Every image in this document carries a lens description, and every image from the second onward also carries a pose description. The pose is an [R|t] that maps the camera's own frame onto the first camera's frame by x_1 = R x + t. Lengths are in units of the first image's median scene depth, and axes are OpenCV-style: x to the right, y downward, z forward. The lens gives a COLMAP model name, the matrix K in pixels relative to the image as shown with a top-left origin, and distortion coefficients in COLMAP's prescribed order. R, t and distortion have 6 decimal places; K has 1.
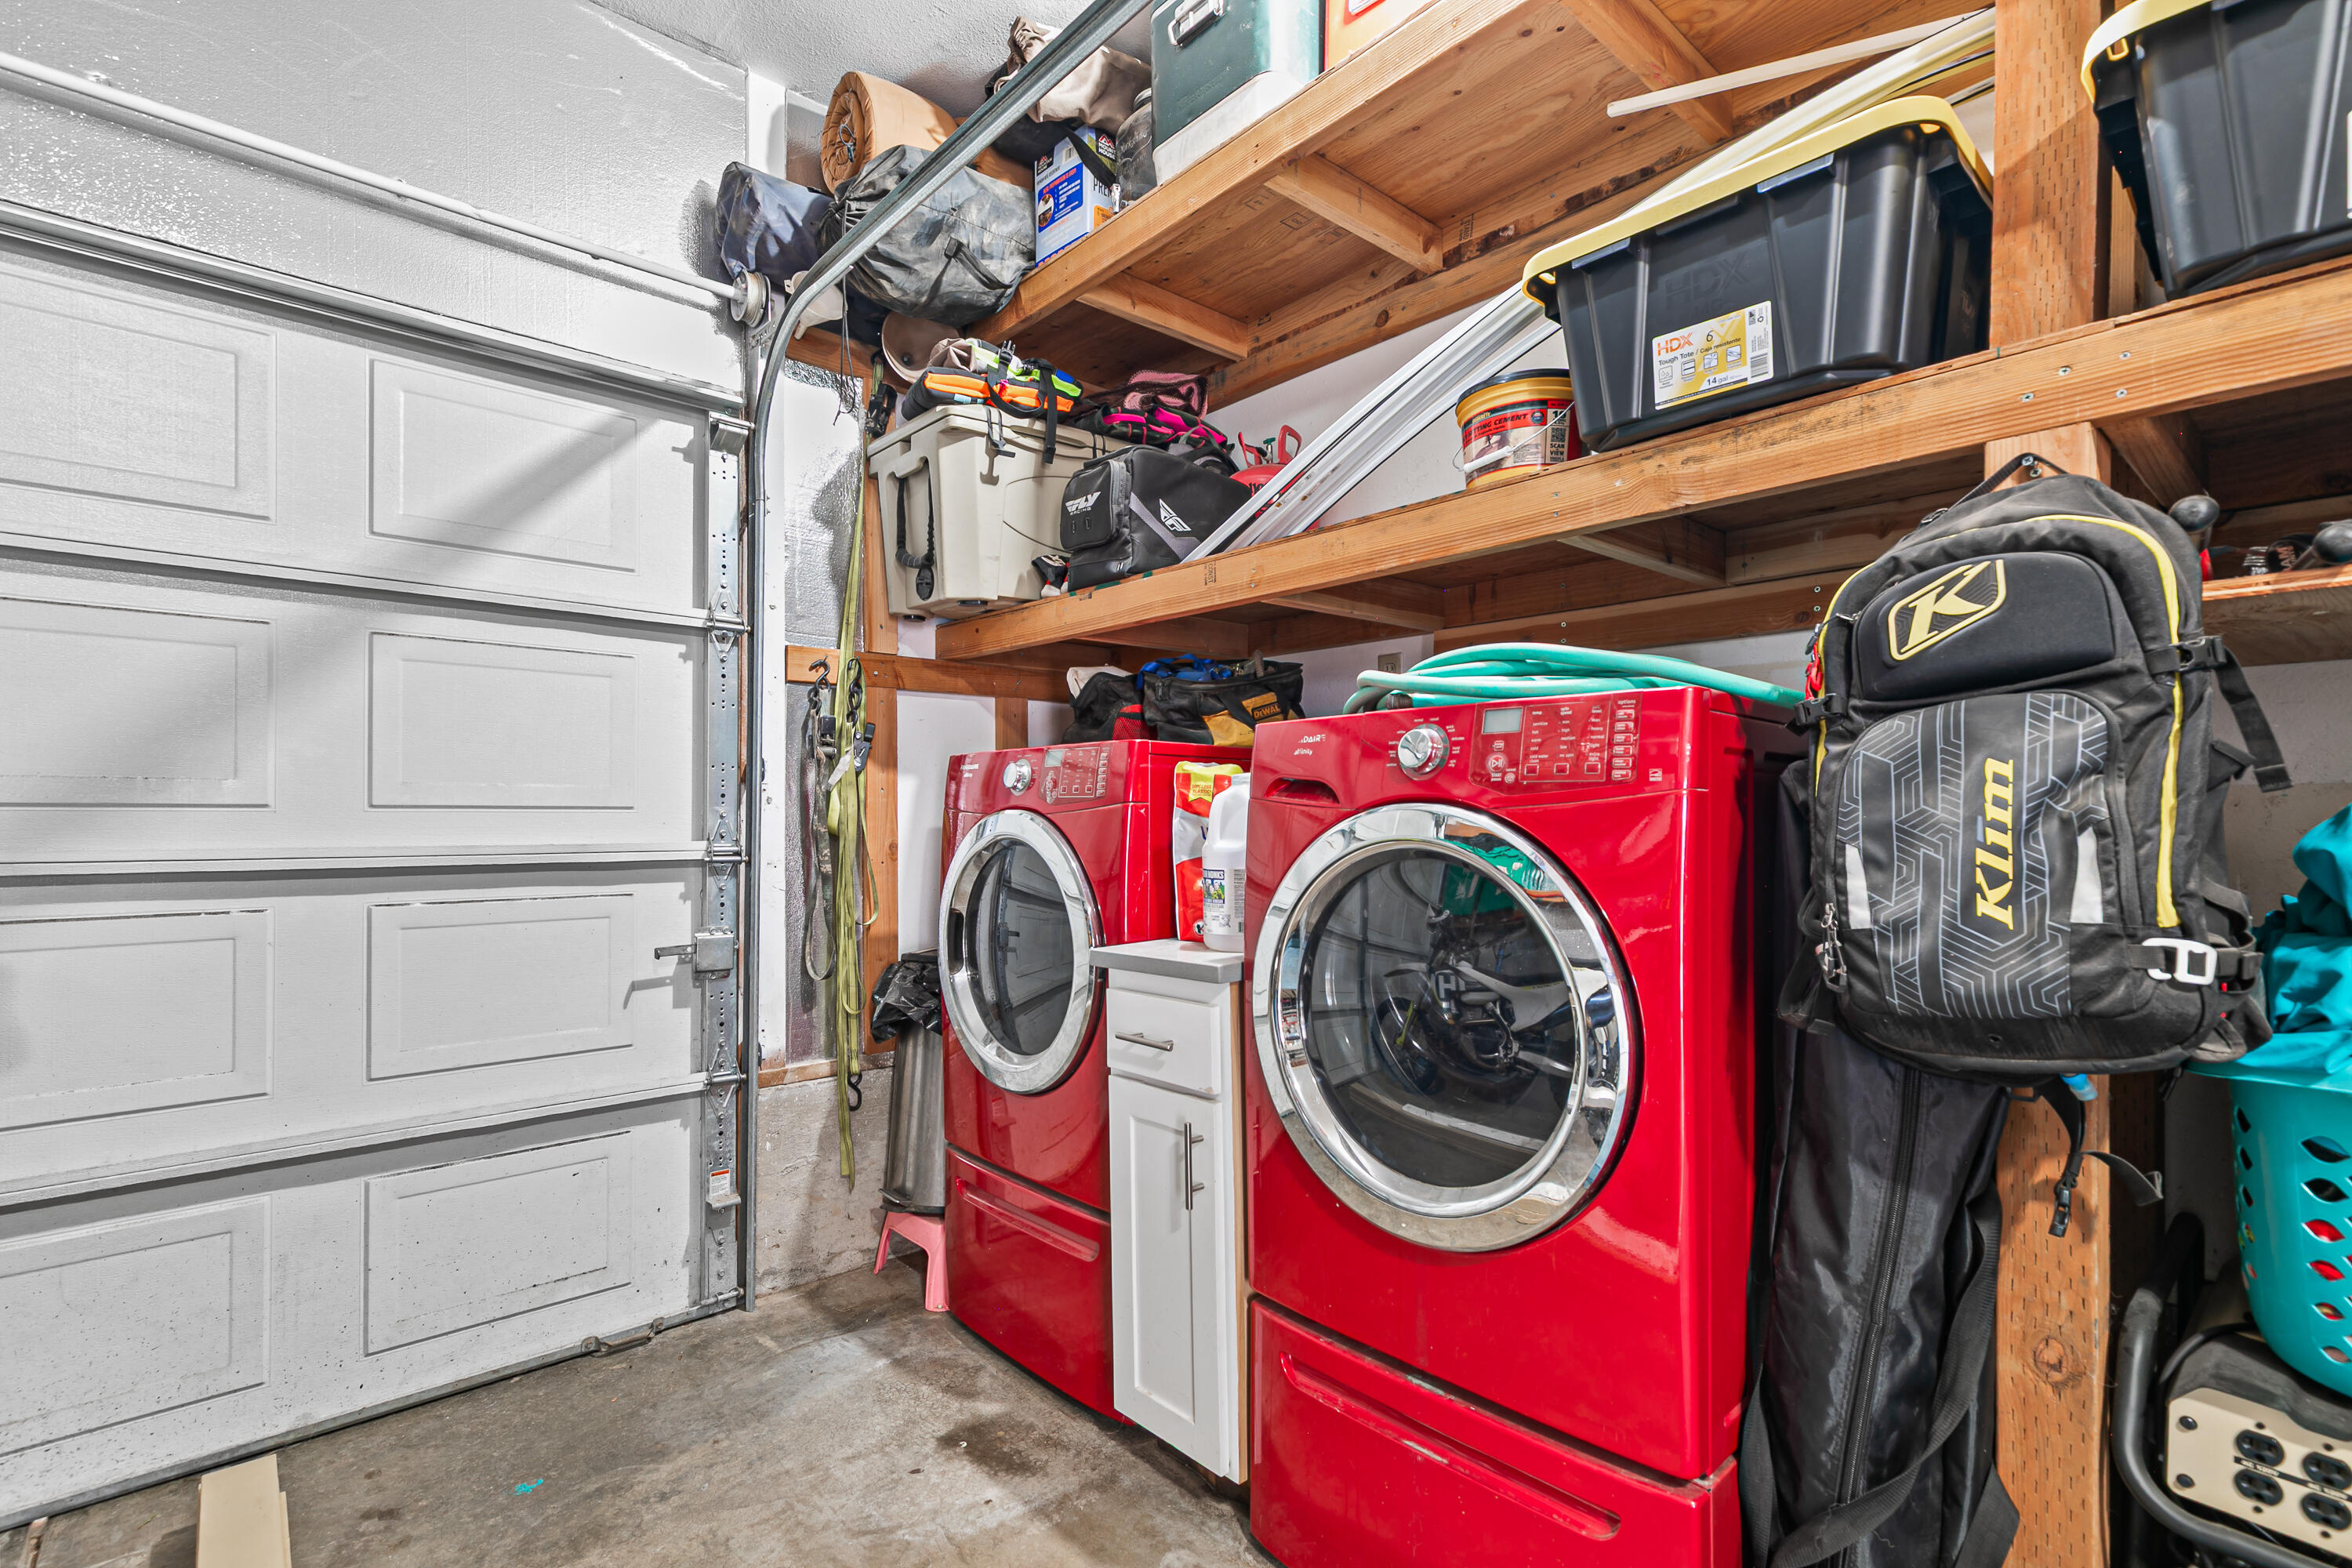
lens RADIAL K [[1095.5, 0, 1189.6], [0, 1095.5, 803.4], [0, 0, 1]] dist [0.009491, -0.000395]
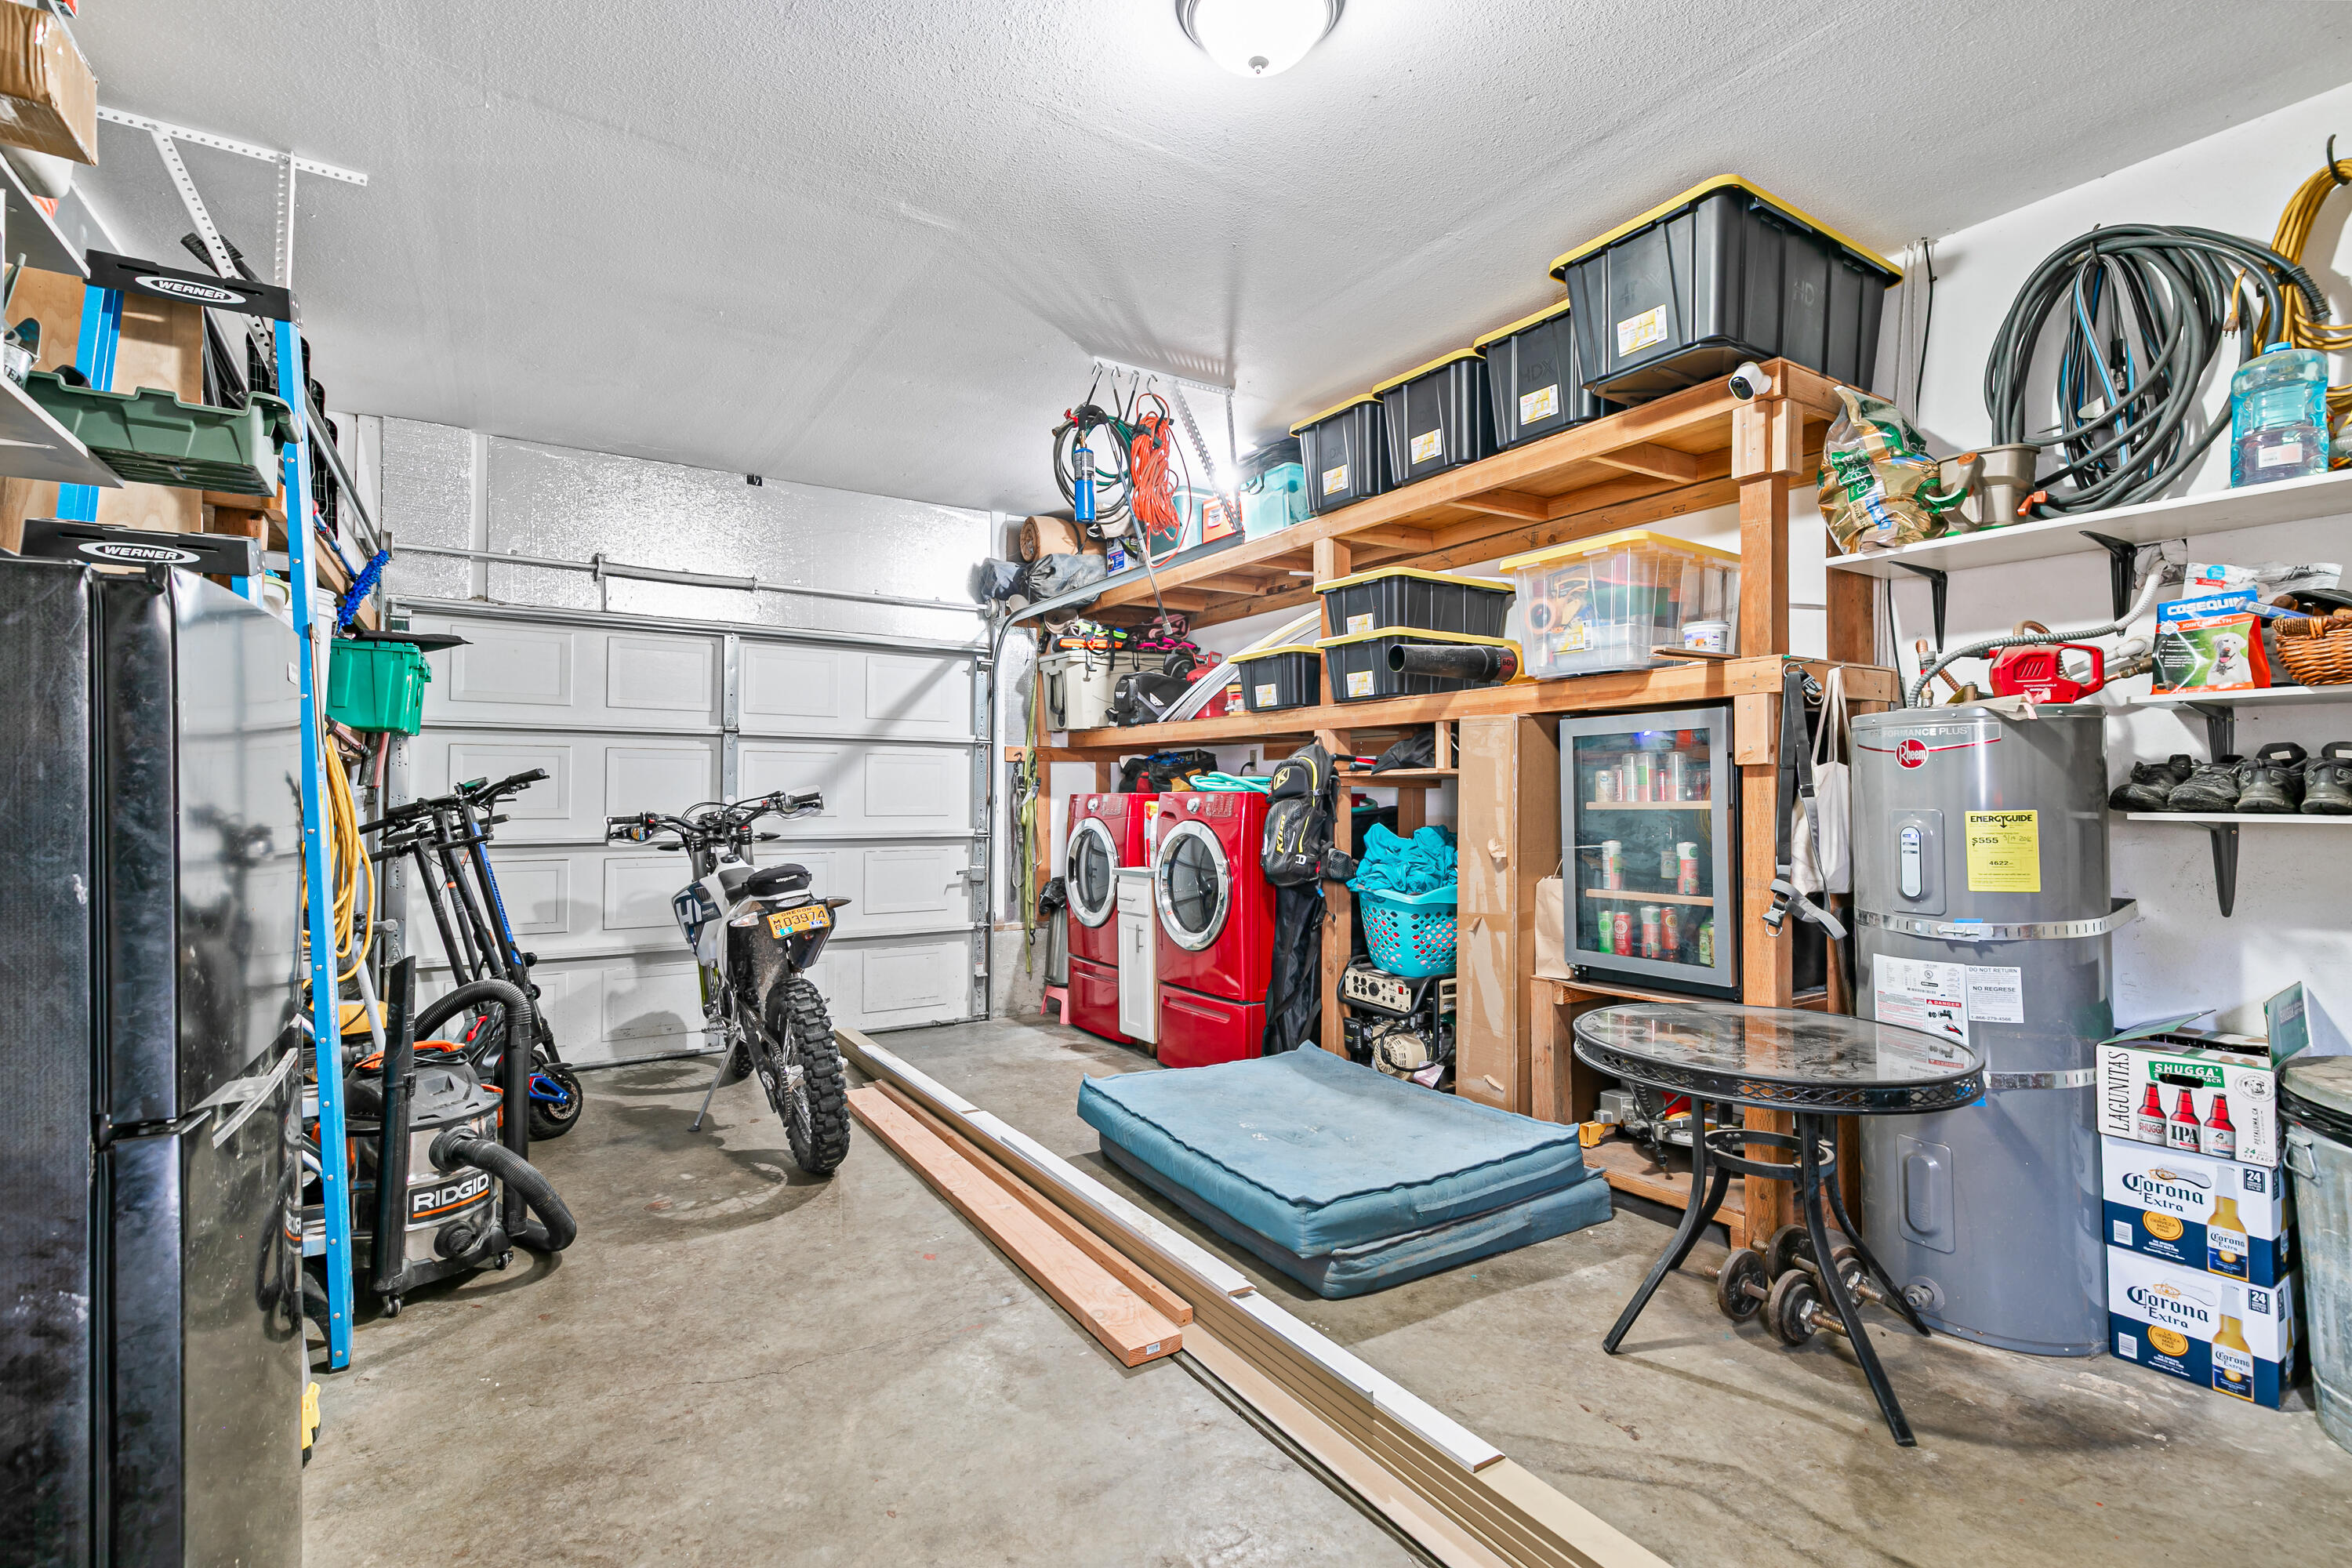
lens RADIAL K [[1051.1, 0, 1176.0], [0, 1051.1, 784.0], [0, 0, 1]] dist [0.007617, -0.001853]
pose [[0.986251, 0.001385, -0.165247, 0.395056], [-0.002137, 0.999988, -0.004377, -0.056398], [0.165239, 0.004670, 0.986242, -1.250341]]
